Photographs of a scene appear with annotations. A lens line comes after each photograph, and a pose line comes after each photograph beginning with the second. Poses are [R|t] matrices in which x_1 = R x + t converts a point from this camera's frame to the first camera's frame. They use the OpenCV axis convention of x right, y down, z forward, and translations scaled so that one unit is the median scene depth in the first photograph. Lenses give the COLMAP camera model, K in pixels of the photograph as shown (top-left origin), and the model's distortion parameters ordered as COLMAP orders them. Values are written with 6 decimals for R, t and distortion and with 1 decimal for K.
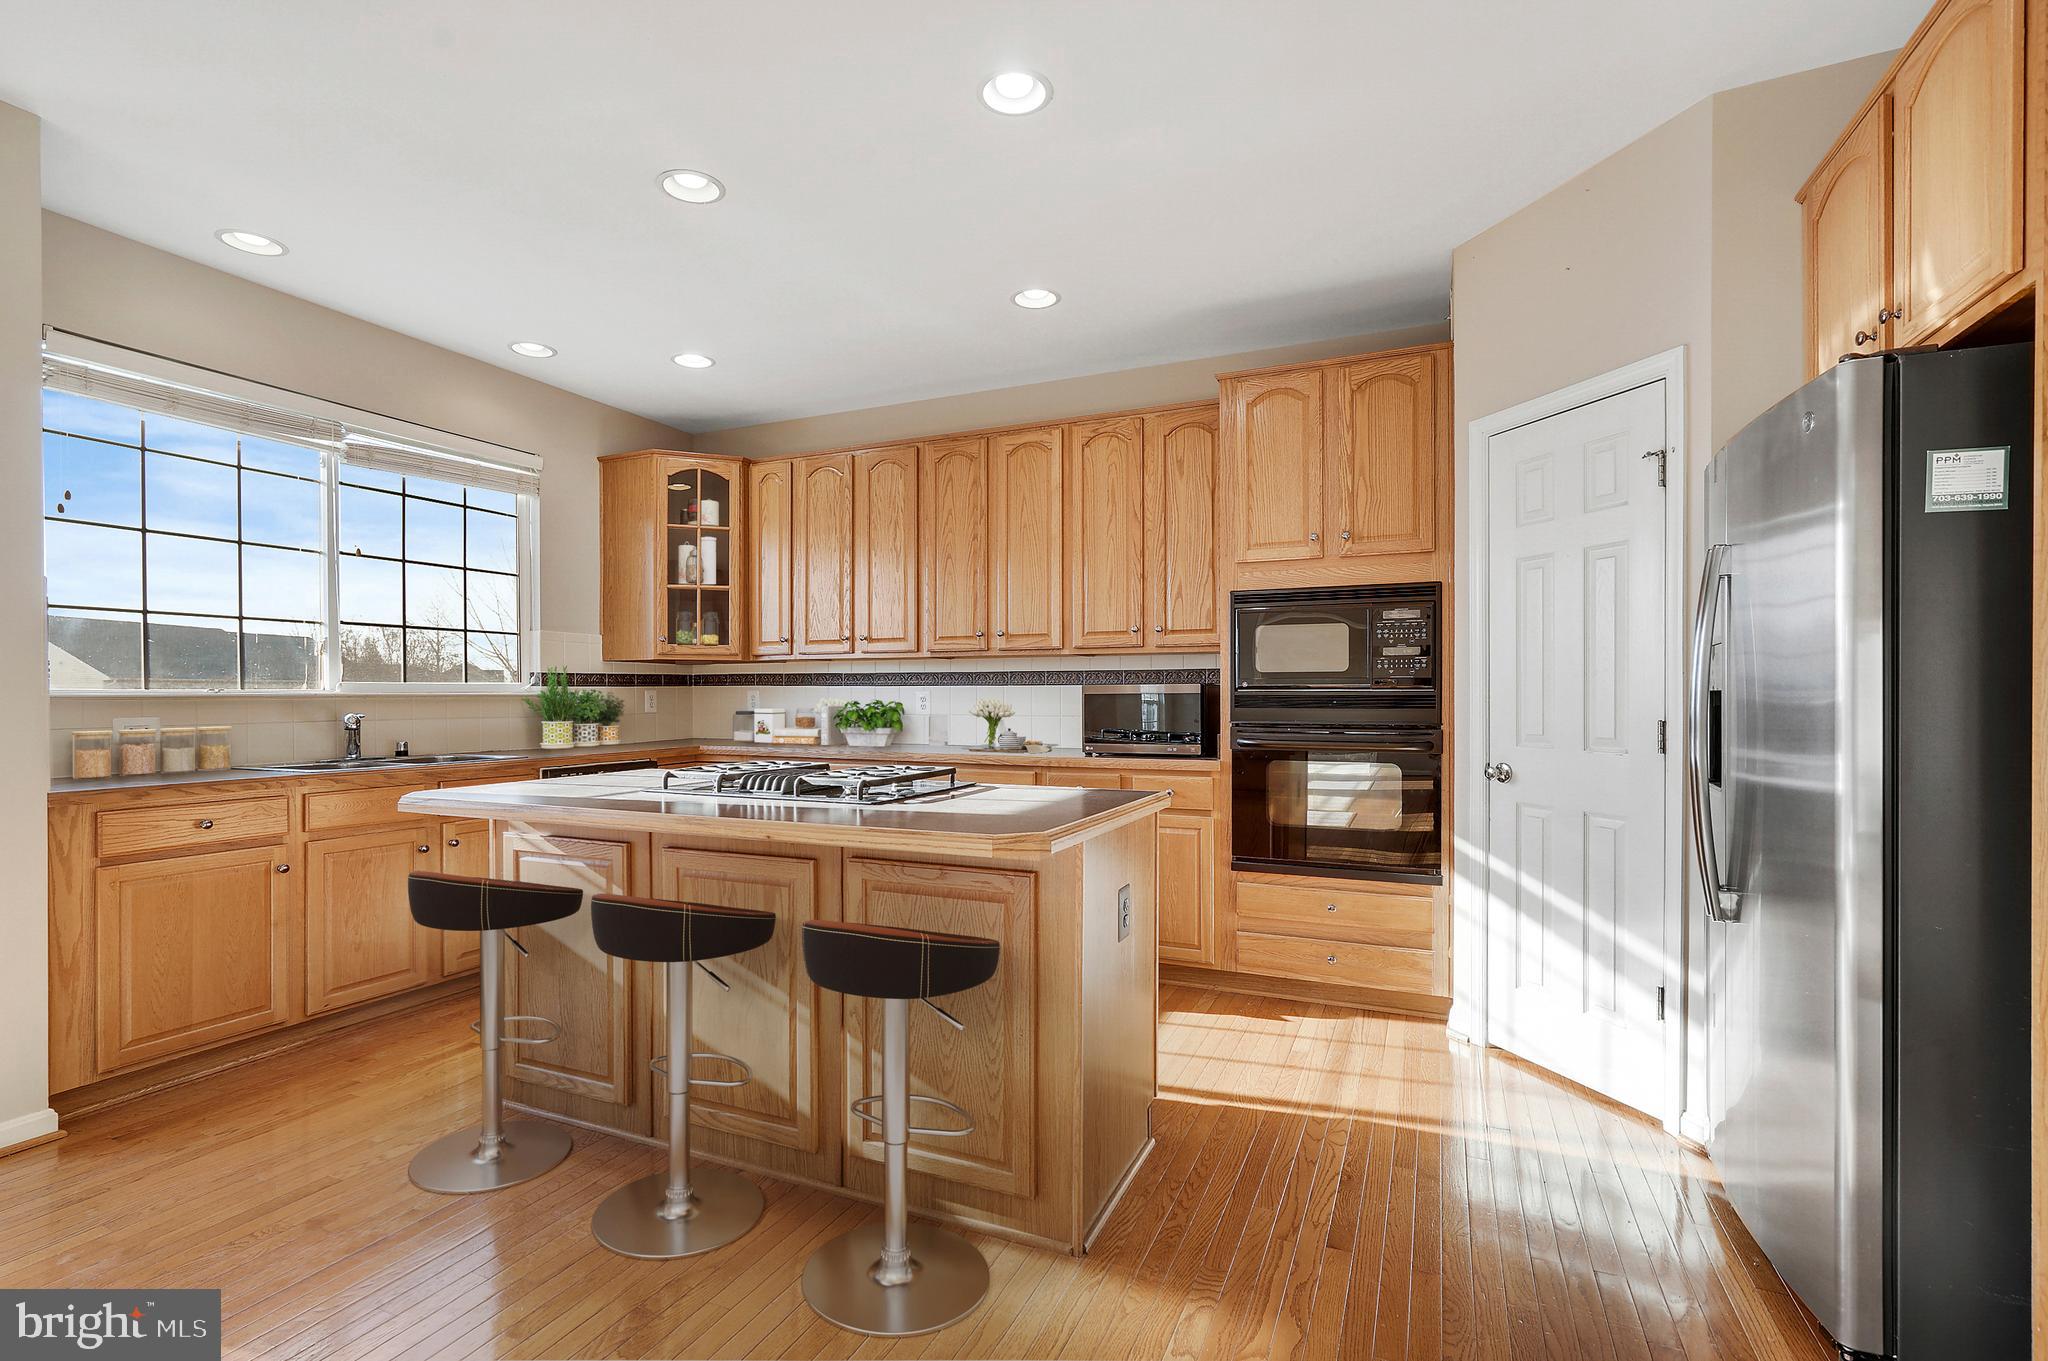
lens RADIAL K [[931.2, 0, 1021.4], [0, 931.2, 692.4], [0, 0, 1]] dist [-0.003278, -0.000283]
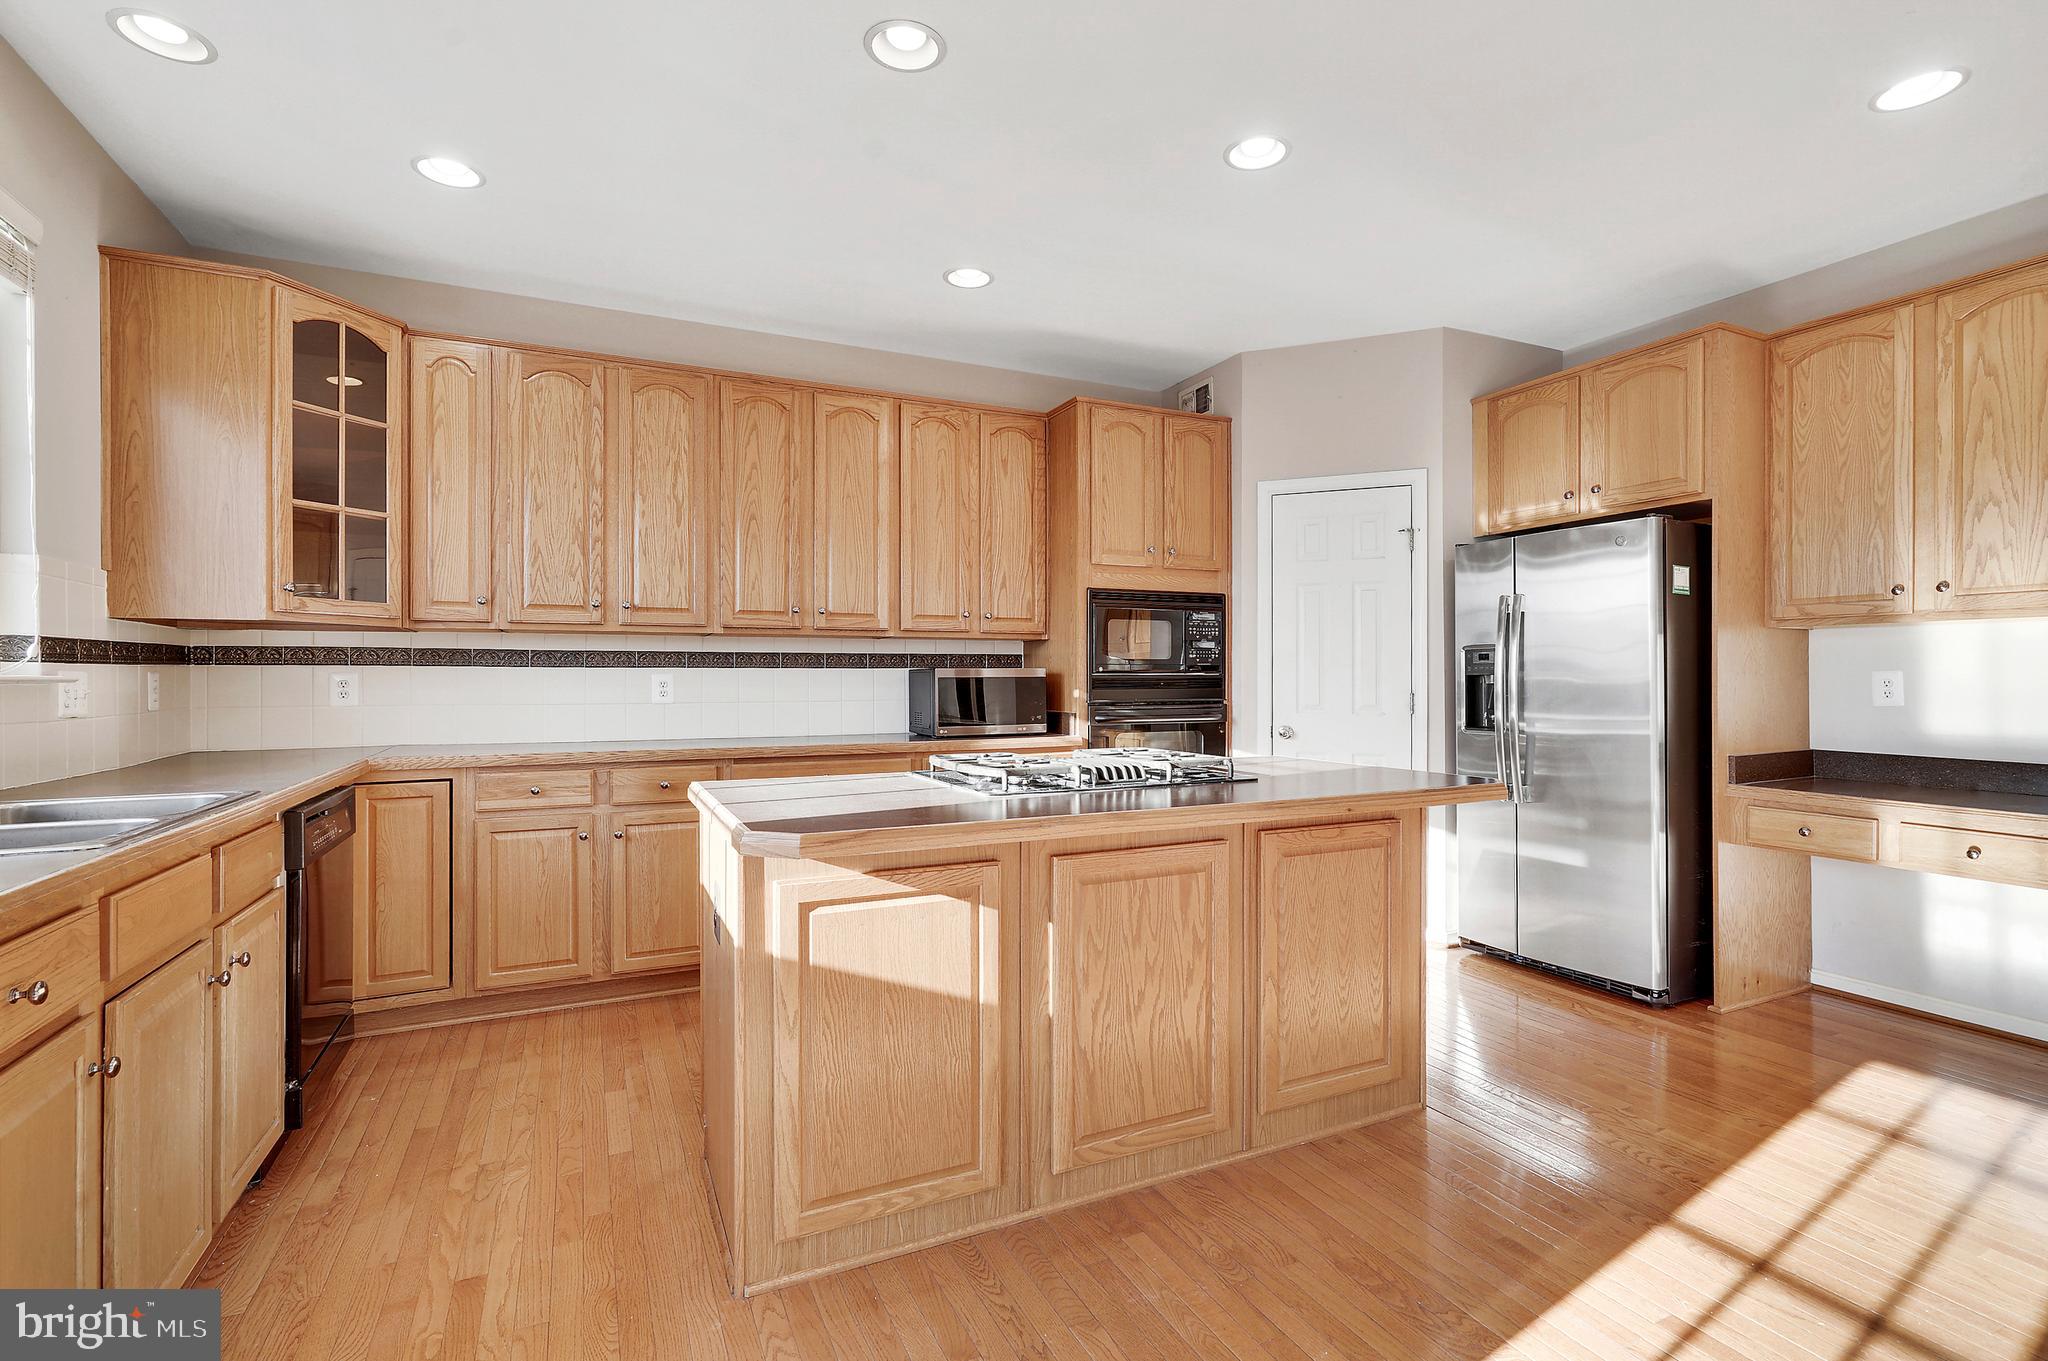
lens RADIAL K [[932.4, 0, 1024.0], [0, 932.4, 680.5], [0, 0, 1]] dist [-0.002656, 0.000205]
pose [[0.653482, -0.001631, 0.756941, -0.655466], [-0.000297, 0.999997, 0.002411, 0.002565], [-0.756942, -0.001800, 0.653479, 0.291067]]
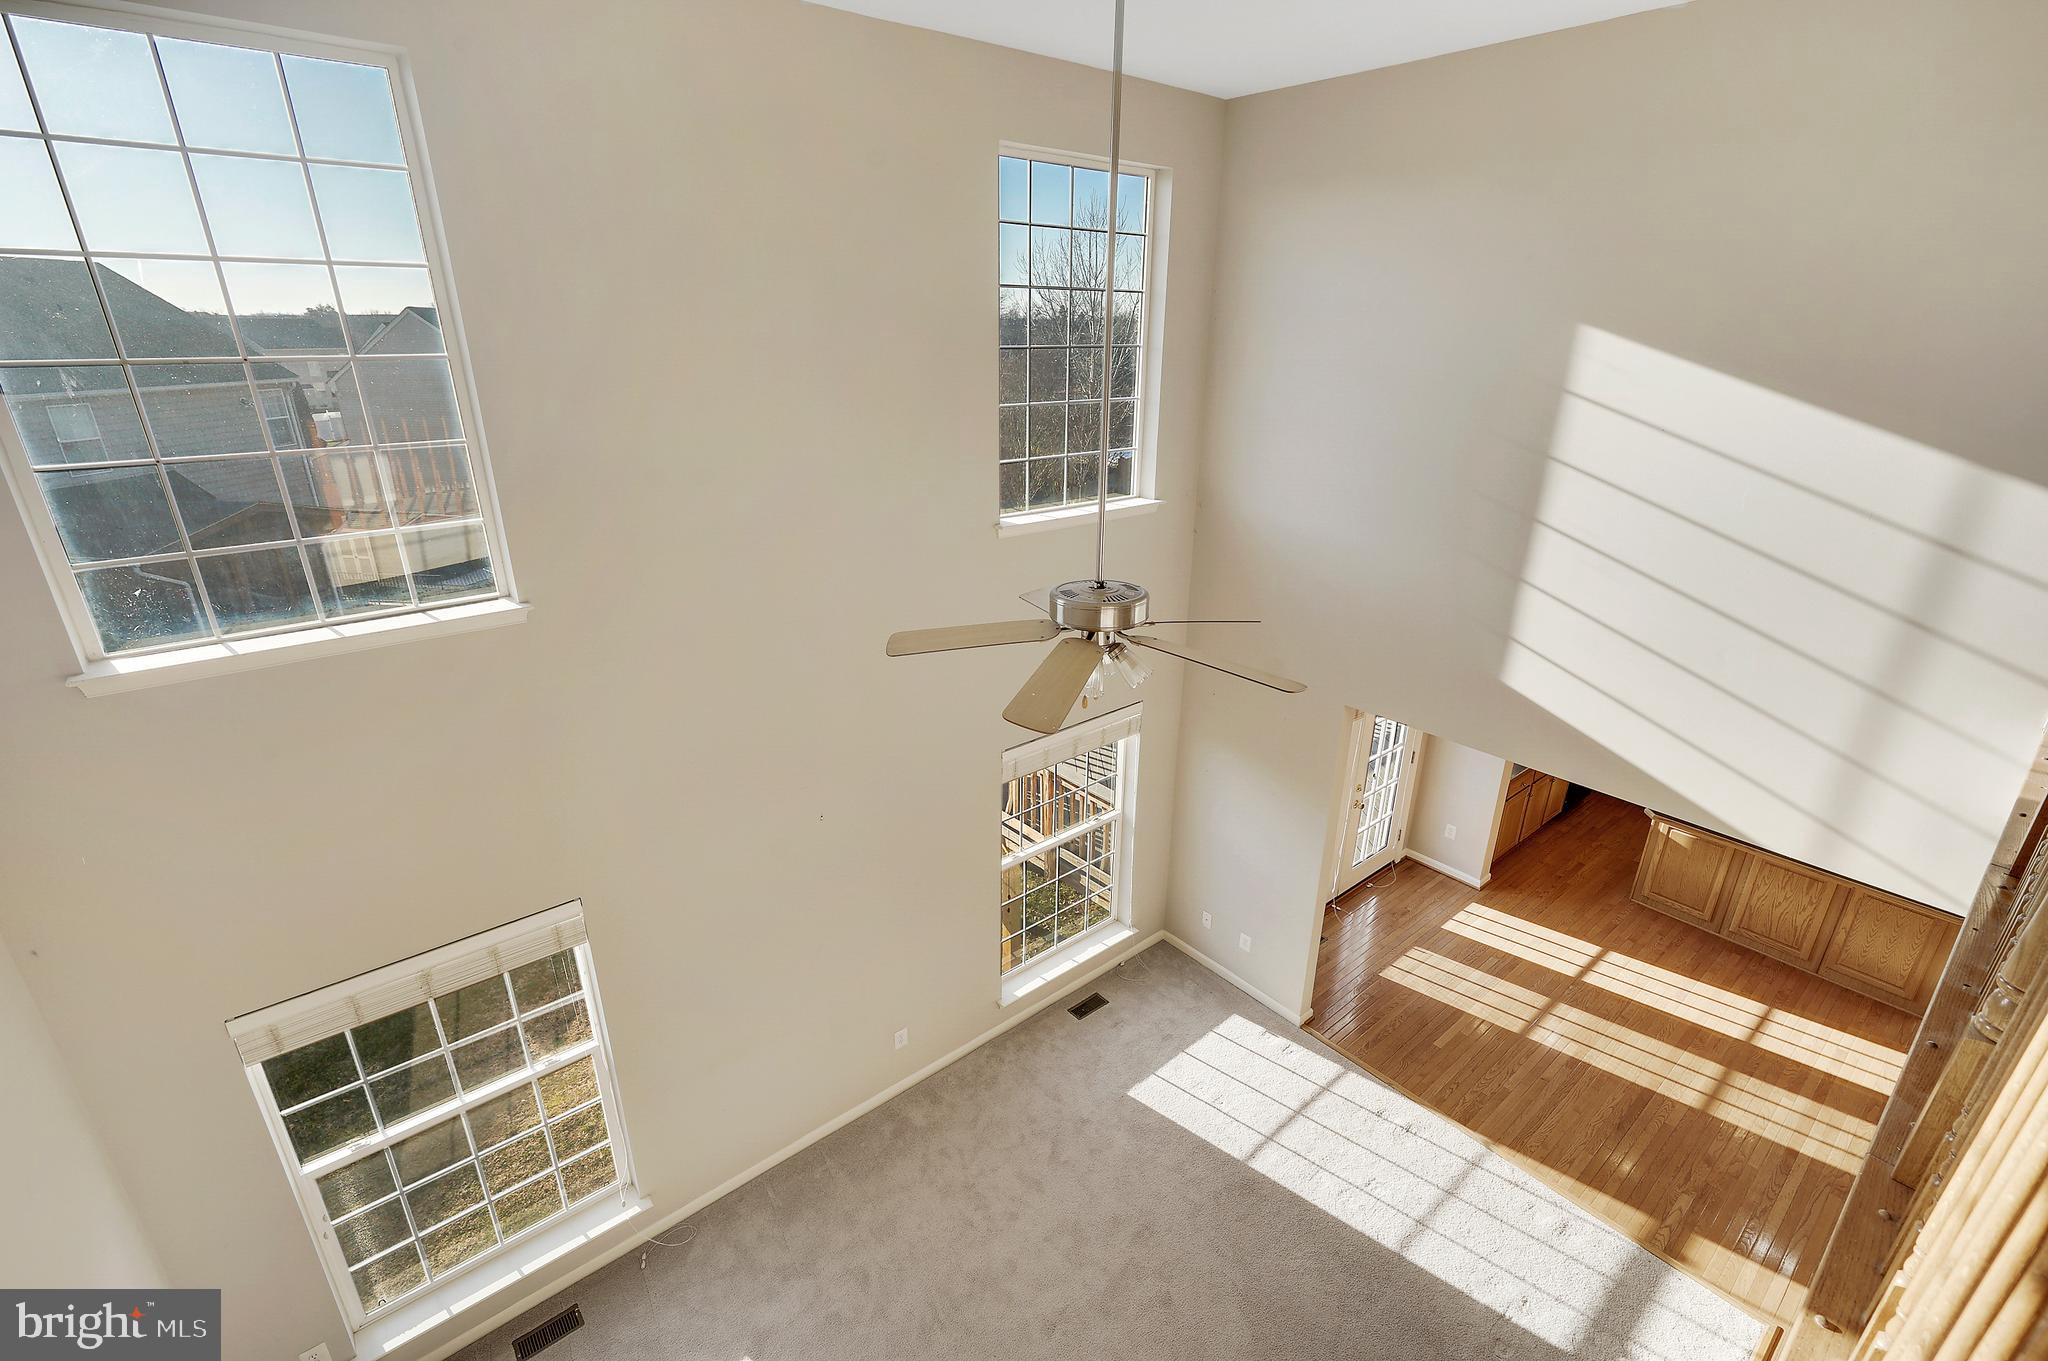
lens RADIAL K [[931.2, 0, 1021.4], [0, 931.2, 692.4], [0, 0, 1]] dist [-0.003278, -0.000283]
pose [[0.893333, 0.172533, -0.414955, -0.806204], [-0.006392, 0.928150, 0.372152, -0.816381], [0.449349, -0.329803, 0.830250, -1.358433]]
